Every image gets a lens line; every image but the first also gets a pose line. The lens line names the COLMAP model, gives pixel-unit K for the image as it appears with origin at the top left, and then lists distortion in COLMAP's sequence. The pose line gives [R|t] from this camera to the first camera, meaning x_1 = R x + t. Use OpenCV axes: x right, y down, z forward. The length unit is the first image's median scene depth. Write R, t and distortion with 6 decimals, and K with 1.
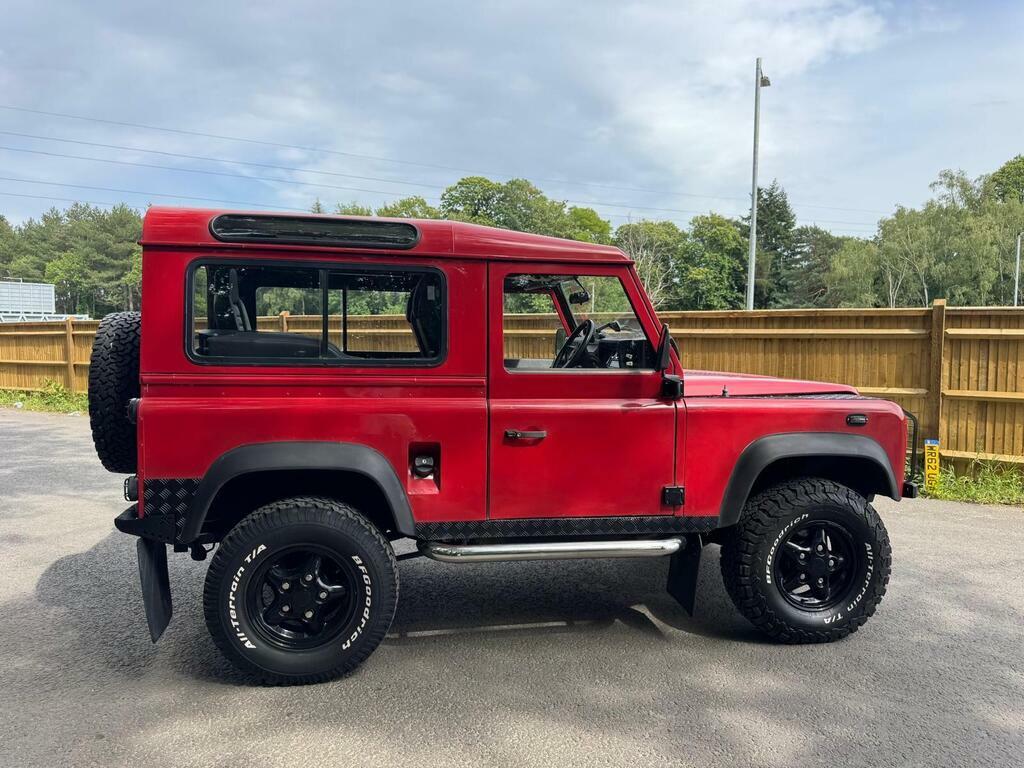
lens RADIAL K [[728.8, 0, 518.8], [0, 728.8, 384.2], [0, 0, 1]] dist [0.046853, -0.070451]
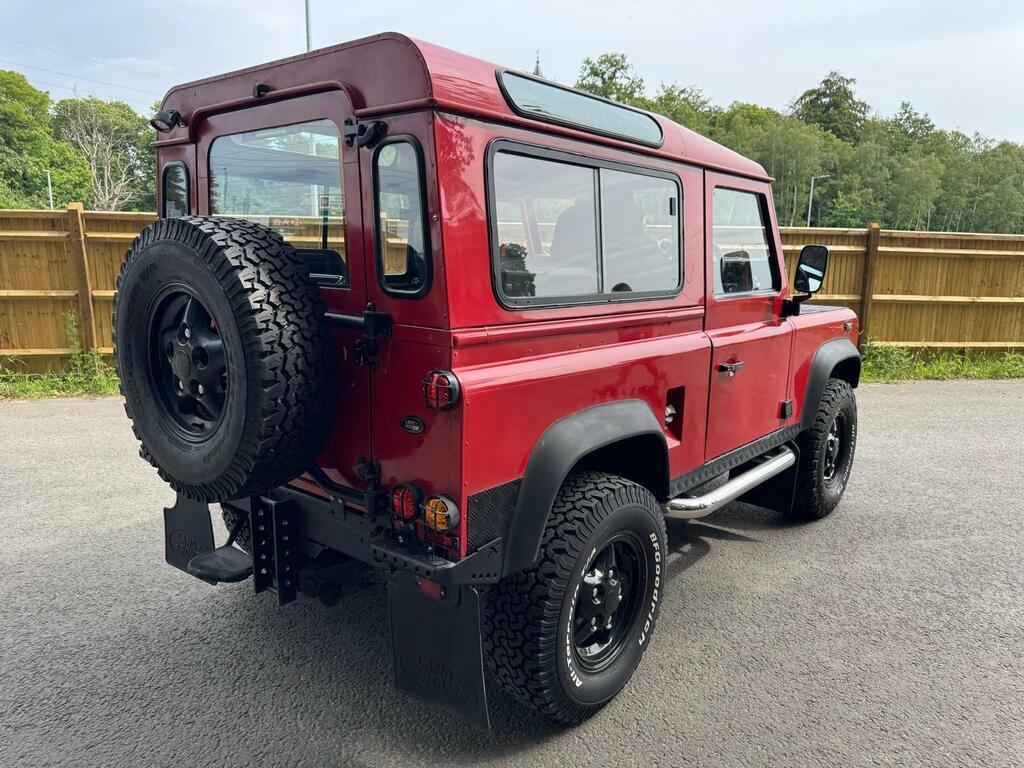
lens RADIAL K [[723.4, 0, 531.2], [0, 723.4, 372.5], [0, 0, 1]] dist [0.059608, -0.066298]
pose [[0.754376, -0.106291, 0.647780, -0.728468], [0.031035, 0.991475, 0.126544, -0.045302], [-0.655709, -0.075358, 0.751244, 0.426016]]
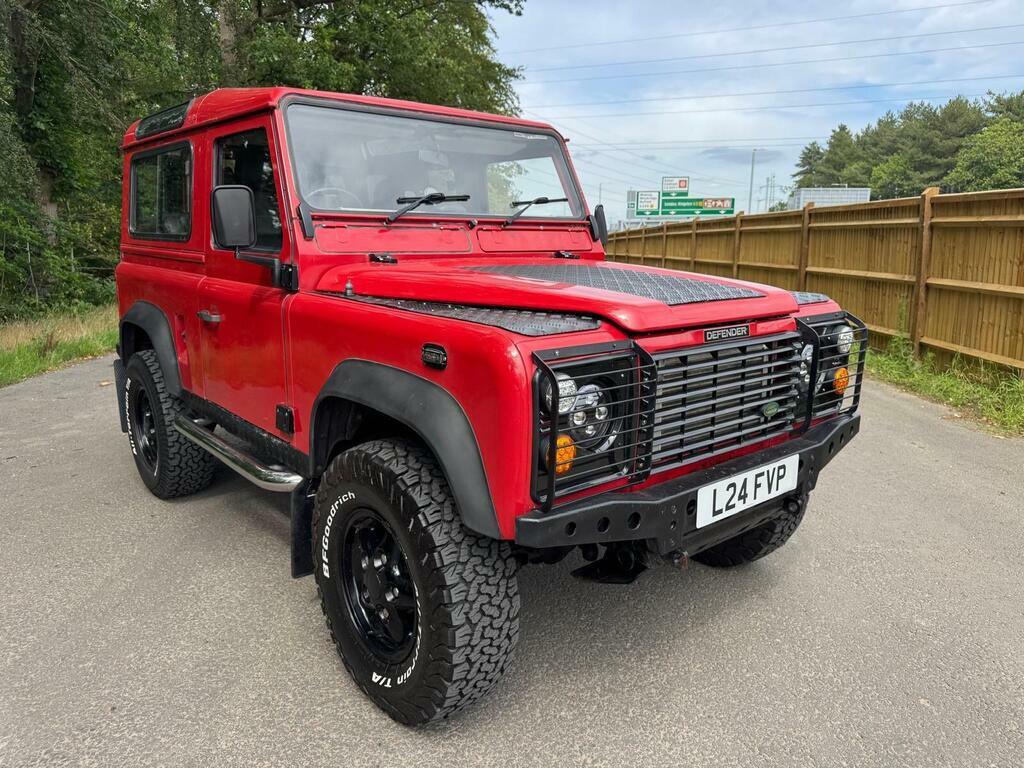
lens RADIAL K [[731.1, 0, 507.4], [0, 731.1, 380.0], [0, 0, 1]] dist [0.041651, -0.054788]
pose [[0.496856, 0.164830, -0.852036, 0.936271], [-0.060310, 0.985982, 0.155574, -0.018636], [0.865735, -0.025911, 0.499831, 0.788720]]
